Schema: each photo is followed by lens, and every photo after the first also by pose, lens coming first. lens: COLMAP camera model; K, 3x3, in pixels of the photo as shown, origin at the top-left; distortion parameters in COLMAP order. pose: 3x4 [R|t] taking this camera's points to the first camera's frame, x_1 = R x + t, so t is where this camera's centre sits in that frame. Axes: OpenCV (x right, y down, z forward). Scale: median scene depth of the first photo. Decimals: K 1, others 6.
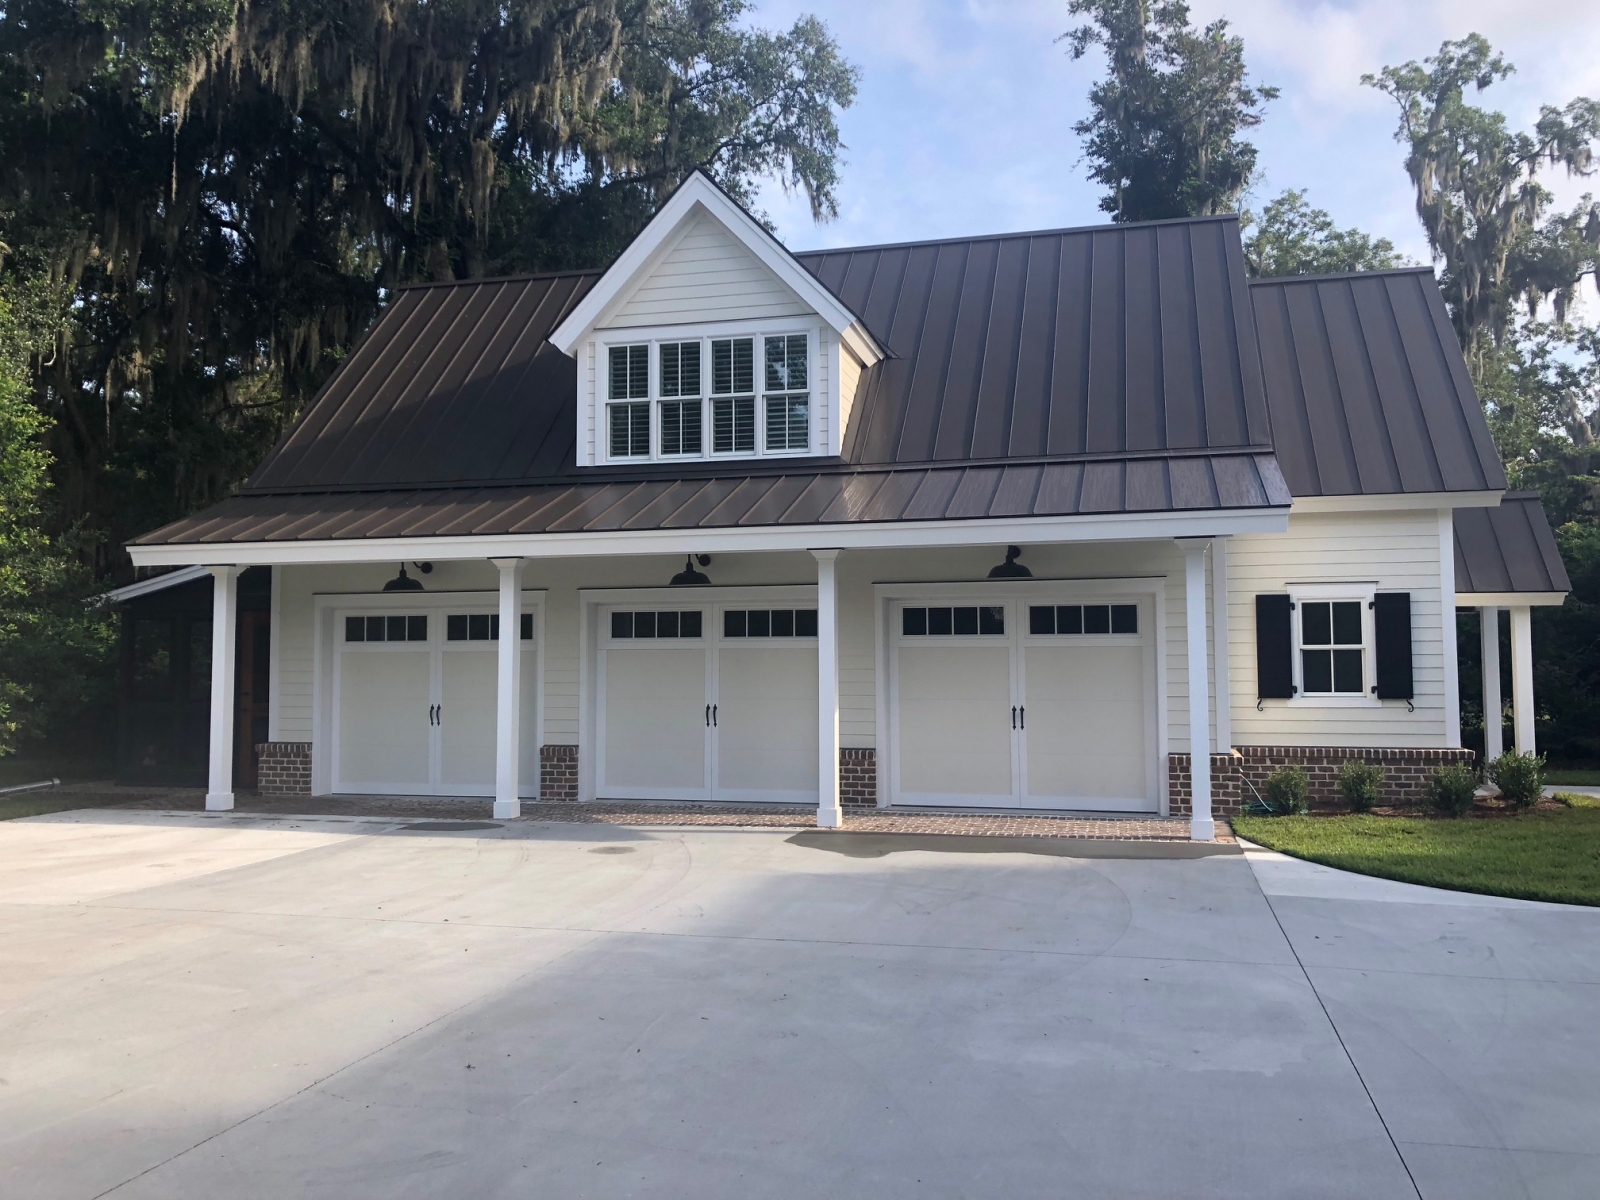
lens RADIAL K [[1306.2, 0, 816.1], [0, 1306.2, 588.4], [0, 0, 1]] dist [0.025512, -0.014529]
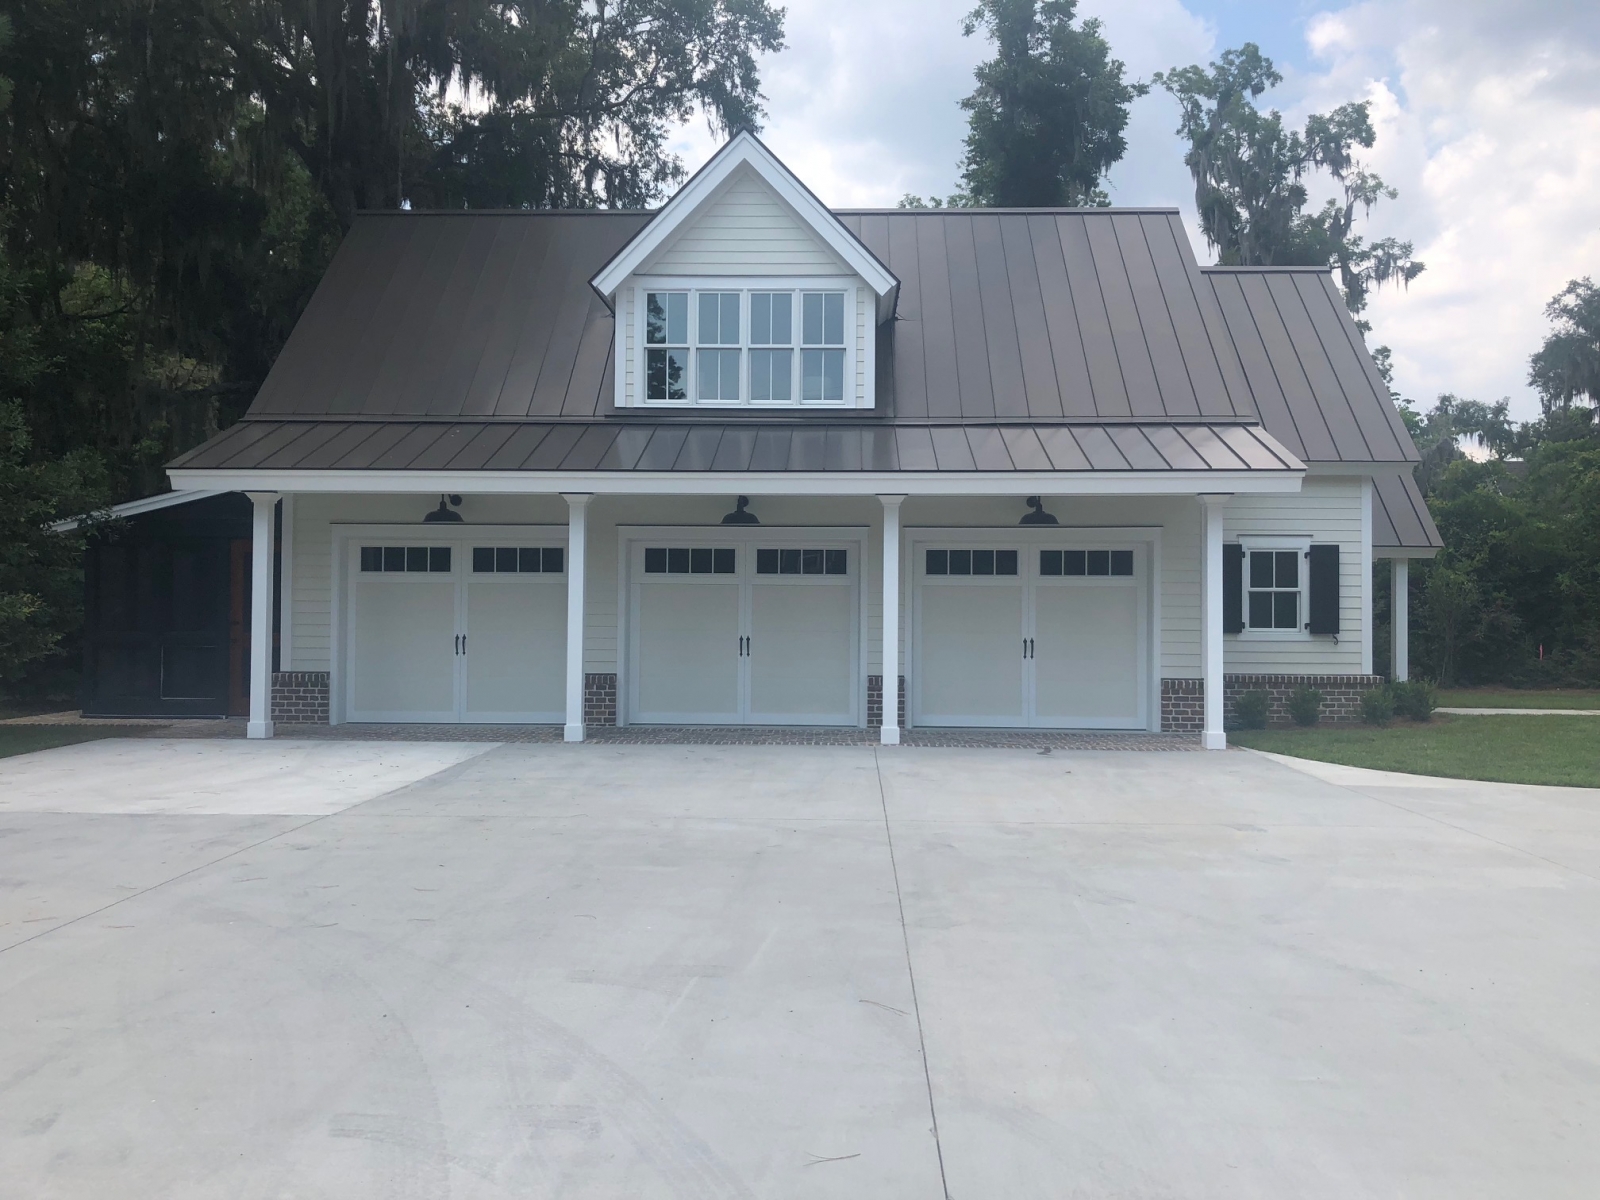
lens RADIAL K [[1306.2, 0, 790.5], [0, 1306.2, 598.8], [0, 0, 1]] dist [0.025512, -0.014529]
pose [[0.975464, 0.011922, 0.219835, -0.280263], [-0.023253, 0.998527, 0.049028, 0.004925], [-0.218926, -0.052937, 0.974304, -0.052260]]
